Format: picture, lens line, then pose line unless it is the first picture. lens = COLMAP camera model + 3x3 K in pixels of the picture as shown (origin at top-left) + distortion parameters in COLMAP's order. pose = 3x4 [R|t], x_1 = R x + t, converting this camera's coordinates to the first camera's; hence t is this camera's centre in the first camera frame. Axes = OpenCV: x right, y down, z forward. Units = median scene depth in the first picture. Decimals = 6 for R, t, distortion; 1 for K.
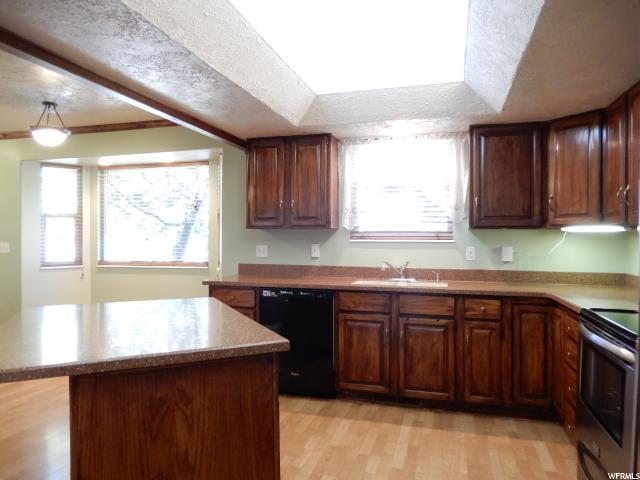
lens RADIAL K [[454.2, 0, 321.8], [0, 454.2, 239.9], [0, 0, 1]] dist [0.024326, -0.001934]
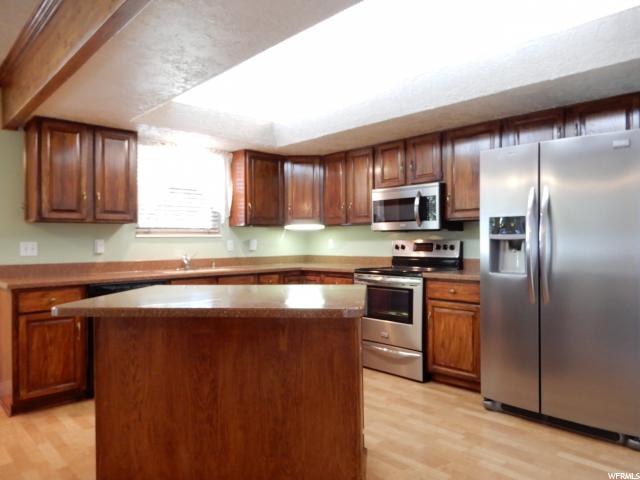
lens RADIAL K [[454.2, 0, 315.2], [0, 454.2, 226.7], [0, 0, 1]] dist [0.024326, -0.001934]
pose [[0.516547, 0.017419, 0.856081, -0.659218], [0.015663, 0.999434, -0.029787, 0.019678], [-0.856115, 0.028795, 0.515982, 0.124057]]
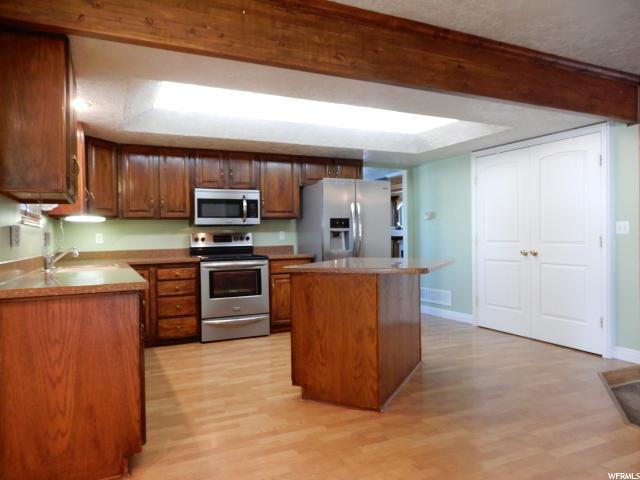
lens RADIAL K [[454.2, 0, 317.7], [0, 454.2, 239.4], [0, 0, 1]] dist [0.024326, -0.001934]
pose [[-0.649823, -0.000328, 0.760085, -0.812332], [0.018542, 0.999695, 0.016283, 0.025205], [-0.759859, 0.024675, -0.649619, 1.171101]]
